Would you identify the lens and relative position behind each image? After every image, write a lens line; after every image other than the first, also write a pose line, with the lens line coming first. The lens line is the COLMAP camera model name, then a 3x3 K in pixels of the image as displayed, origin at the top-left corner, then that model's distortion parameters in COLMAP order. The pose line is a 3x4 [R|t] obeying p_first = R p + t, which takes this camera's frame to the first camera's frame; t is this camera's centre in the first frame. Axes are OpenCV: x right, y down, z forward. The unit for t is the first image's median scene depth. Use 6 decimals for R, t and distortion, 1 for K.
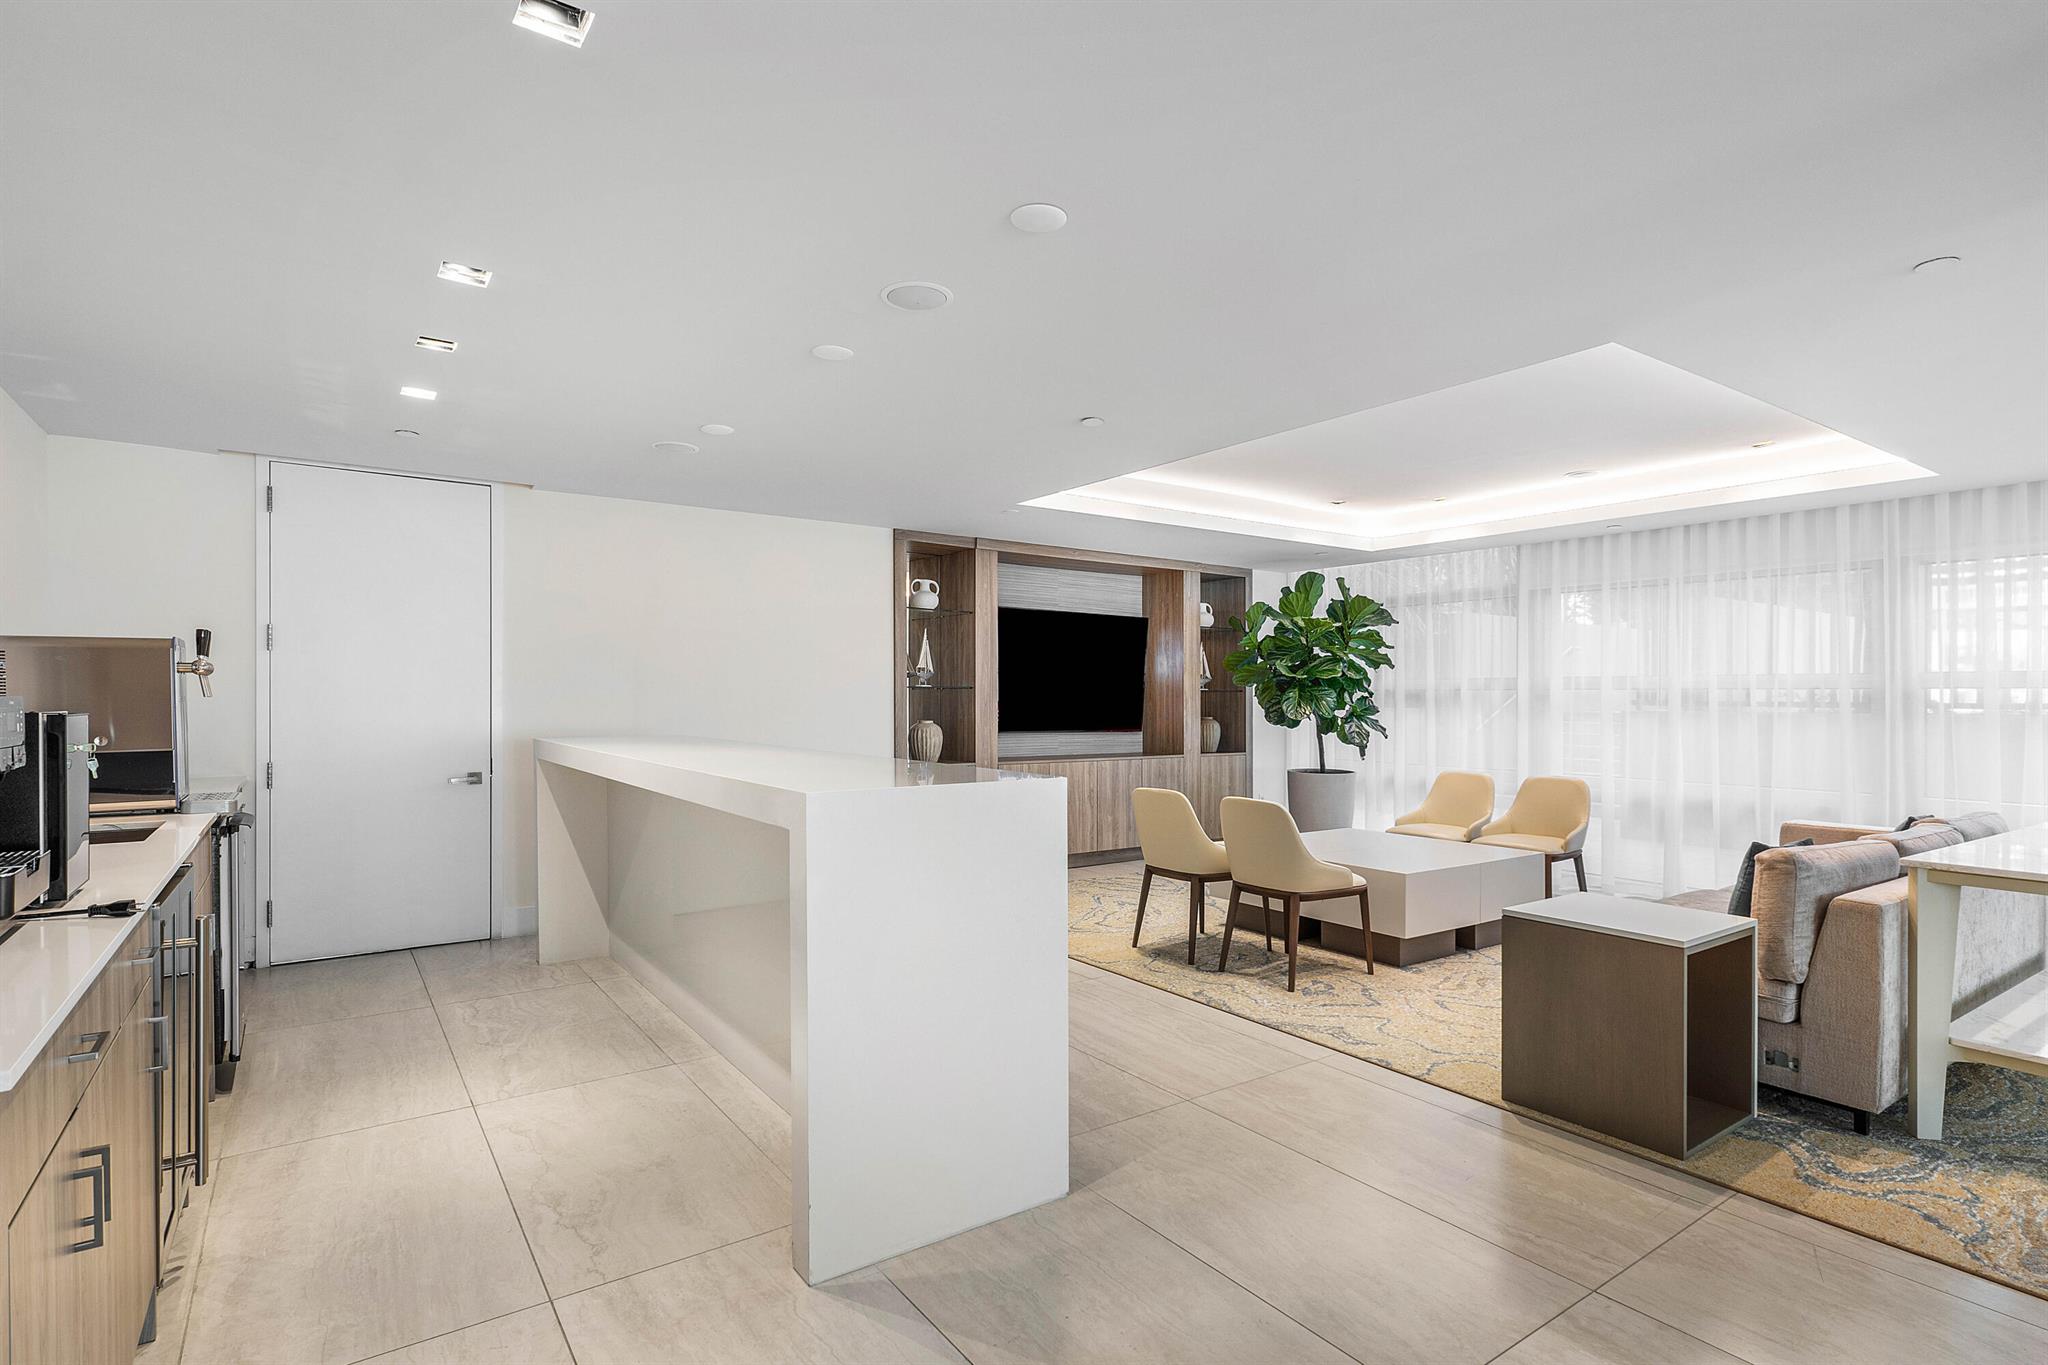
lens RADIAL K [[1003.7, 0, 1029.3], [0, 1003.7, 713.7], [0, 0, 1]] dist [0.001949, 0.000251]
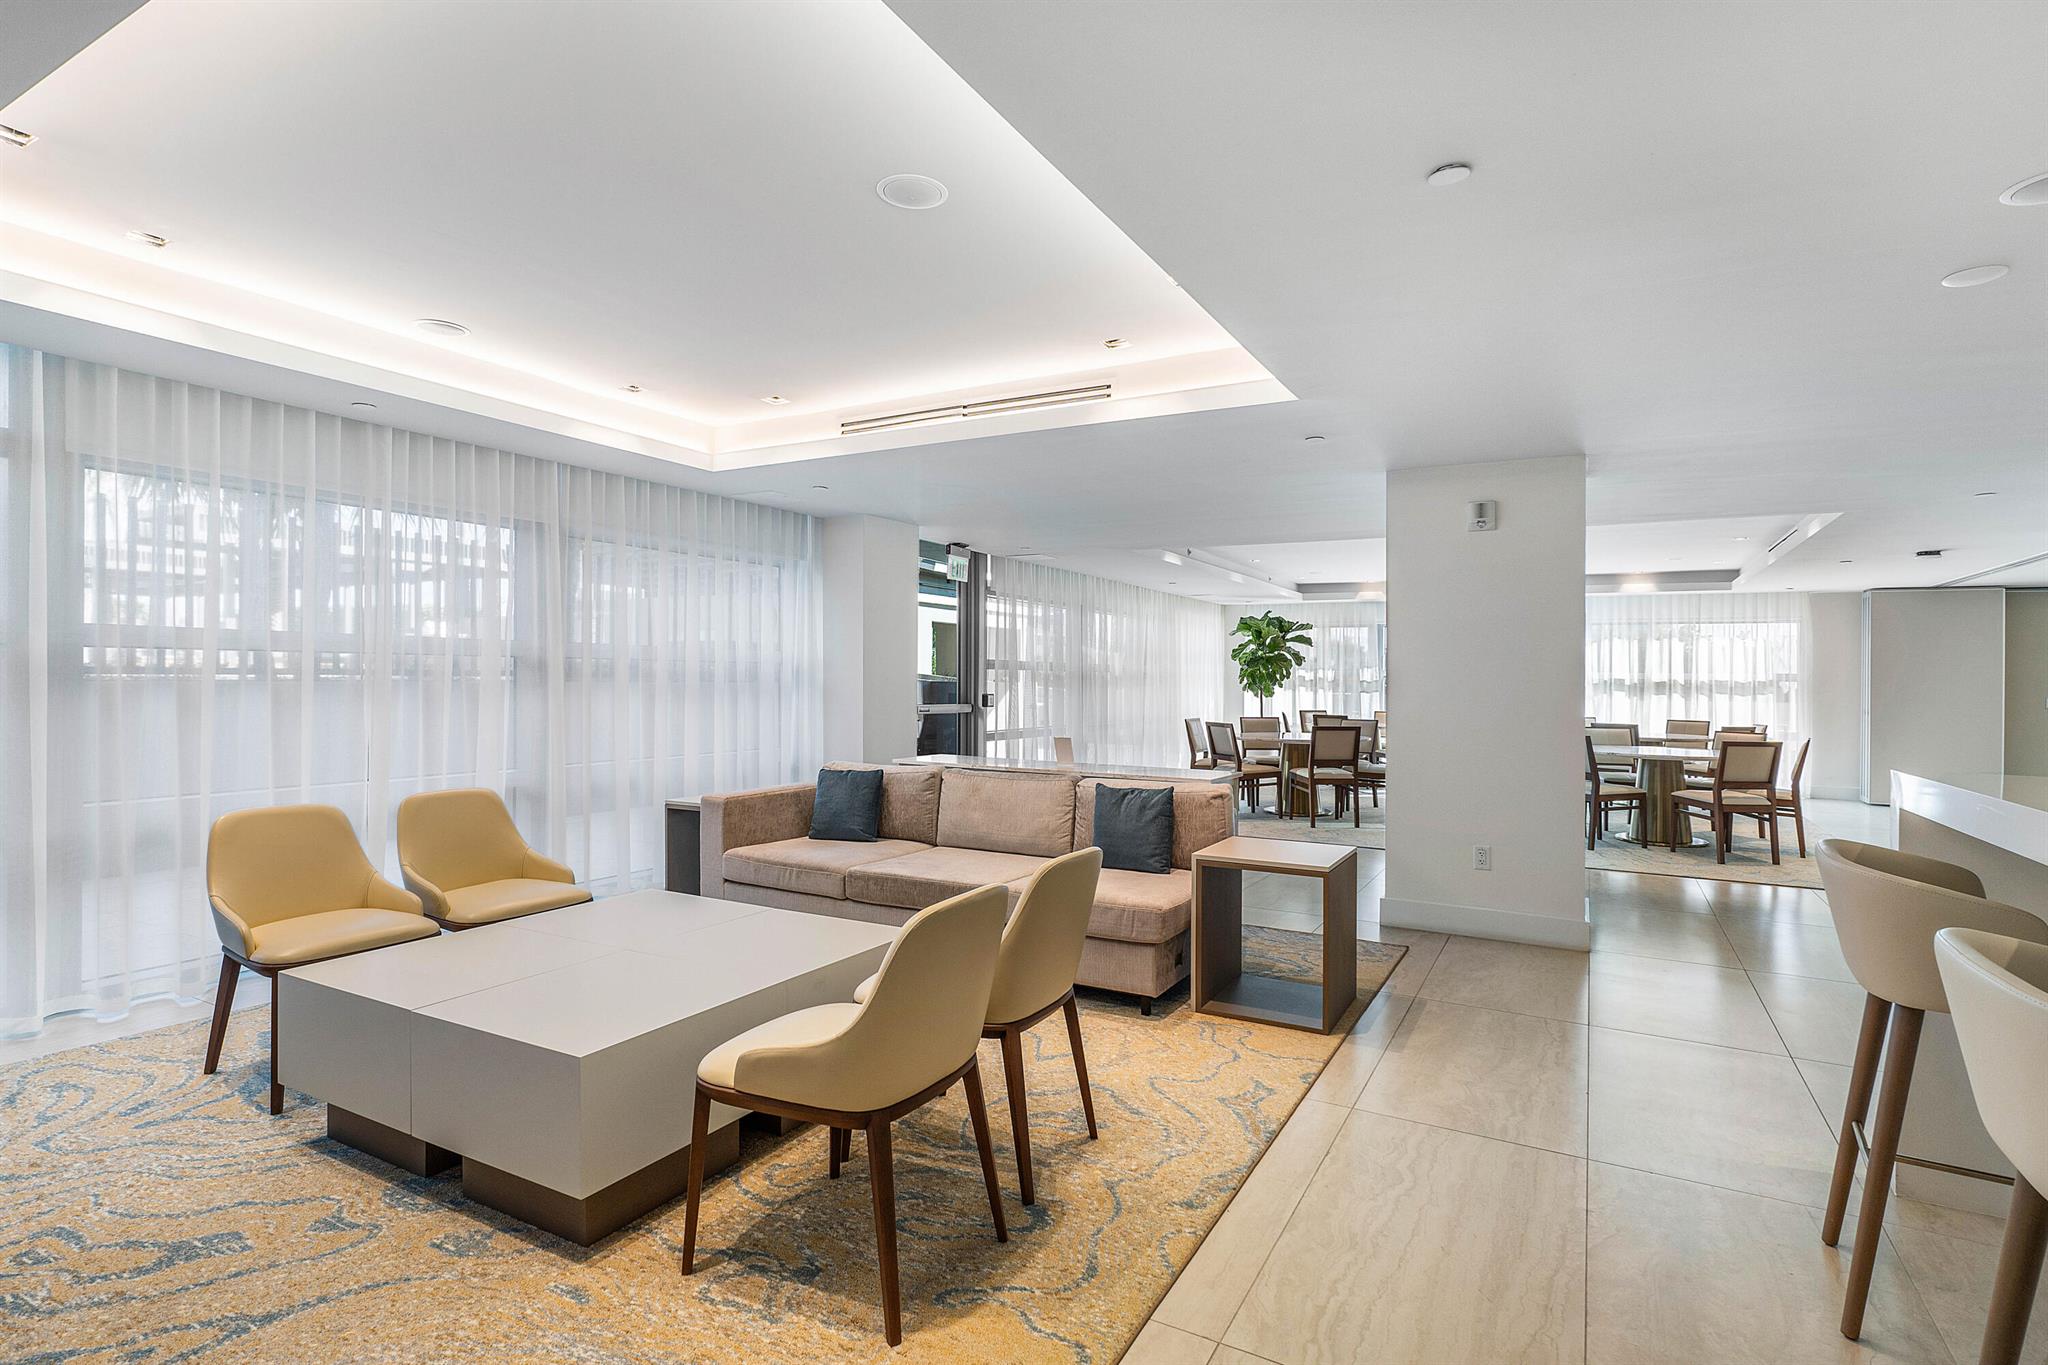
lens RADIAL K [[1010.0, 0, 1012.6], [0, 1010.0, 672.4], [0, 0, 1]] dist [-0.001062, -0.000079]
pose [[-0.424710, -0.005335, 0.905314, -0.304780], [-0.001857, 0.999986, 0.005021, -0.021945], [-0.905327, 0.000451, -0.424714, 1.360097]]
